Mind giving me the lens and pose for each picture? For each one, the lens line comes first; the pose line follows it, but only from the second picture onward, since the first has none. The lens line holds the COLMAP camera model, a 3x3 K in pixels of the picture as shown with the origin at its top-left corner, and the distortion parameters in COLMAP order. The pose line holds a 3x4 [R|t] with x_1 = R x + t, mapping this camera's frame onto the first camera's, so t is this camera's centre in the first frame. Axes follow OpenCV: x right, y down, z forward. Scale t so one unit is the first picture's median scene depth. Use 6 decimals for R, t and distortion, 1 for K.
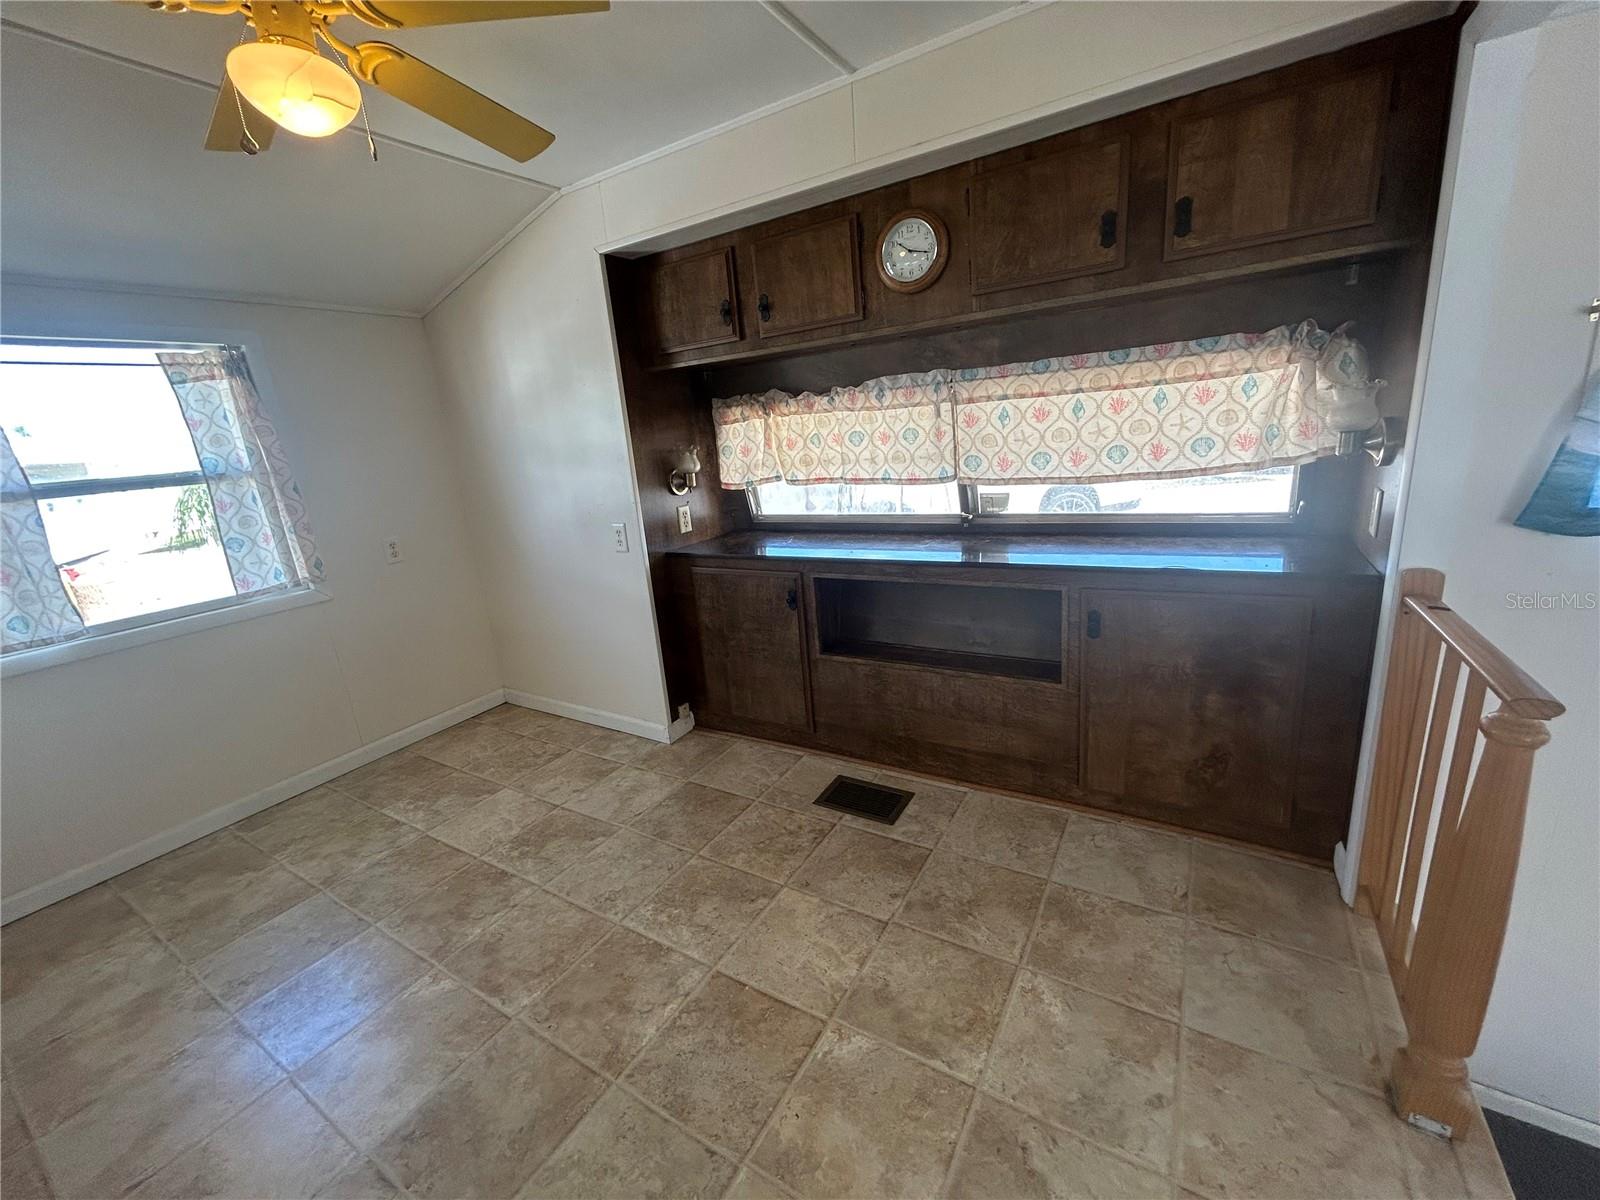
lens RADIAL K [[648.7, 0, 796.8], [0, 648.7, 598.0], [0, 0, 1]] dist [-0.001344, 0.001405]
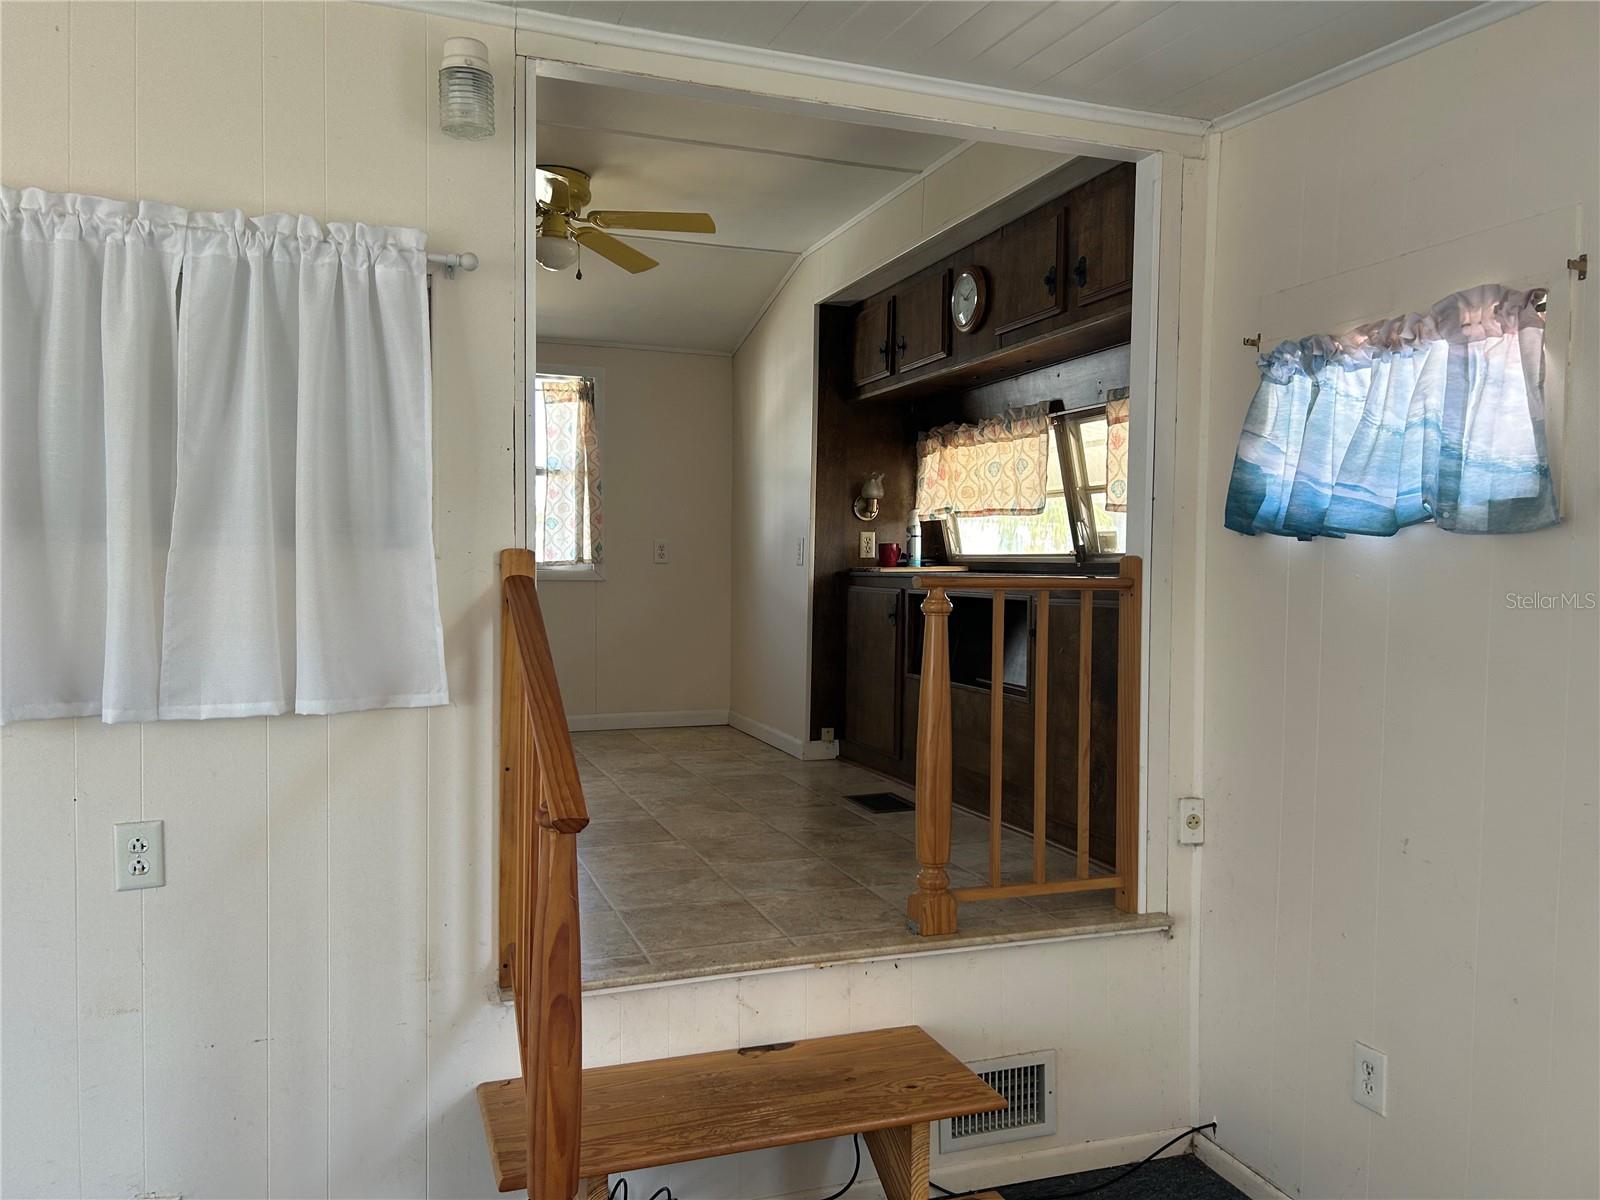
lens RADIAL K [[1198.8, 0, 811.6], [0, 1198.8, 614.2], [0, 0, 1]] dist [0.050160, -0.059270]
pose [[0.785735, 0.121717, -0.606469, 1.157248], [-0.236119, 0.965226, -0.112194, 0.272367], [0.571723, 0.231354, 0.787152, -0.624881]]
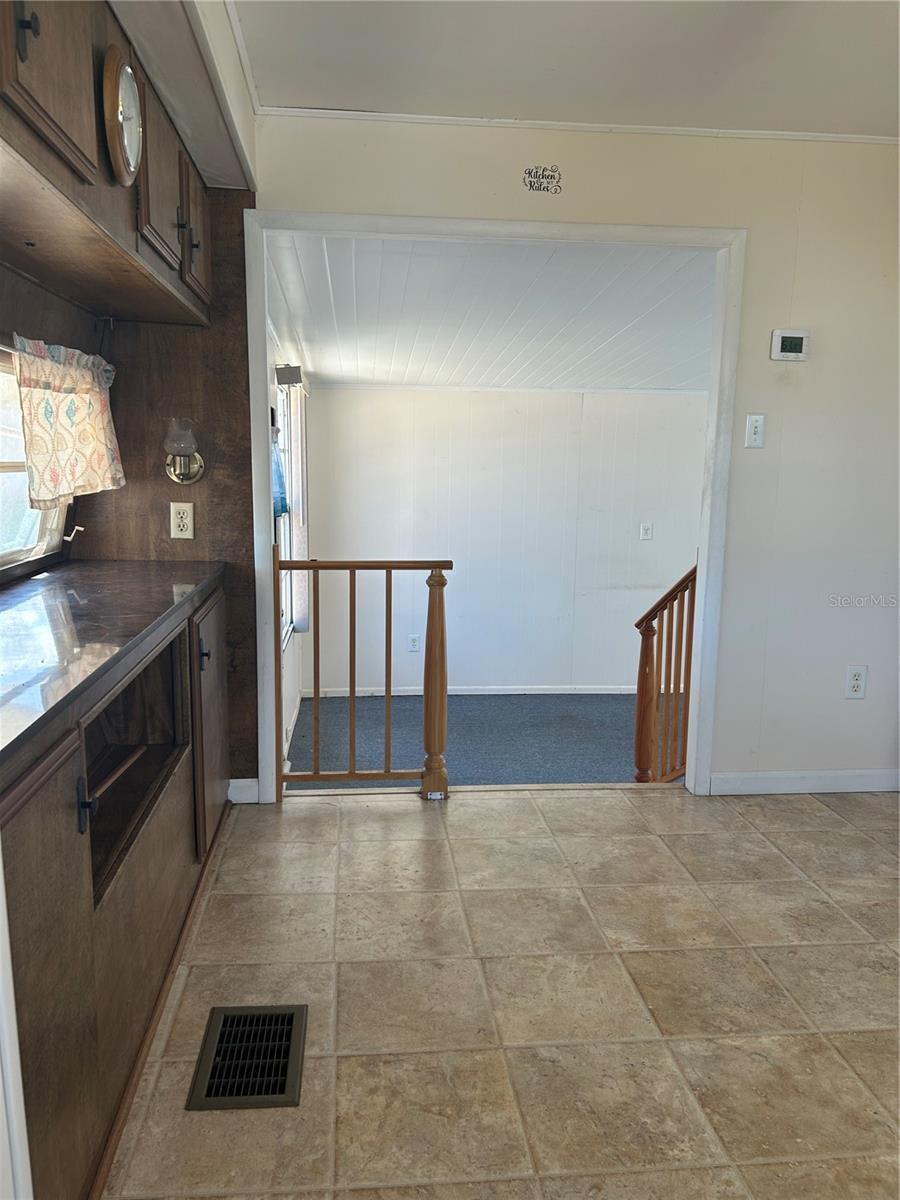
lens RADIAL K [[899.1, 0, 438.0], [0, 899.1, 607.6], [0, 0, 1]] dist [0.050160, -0.059270]
pose [[-0.601735, -0.047837, 0.797262, -0.619364], [0.245814, 0.938660, 0.241851, -0.206260], [-0.759928, 0.341509, -0.553066, 1.227828]]
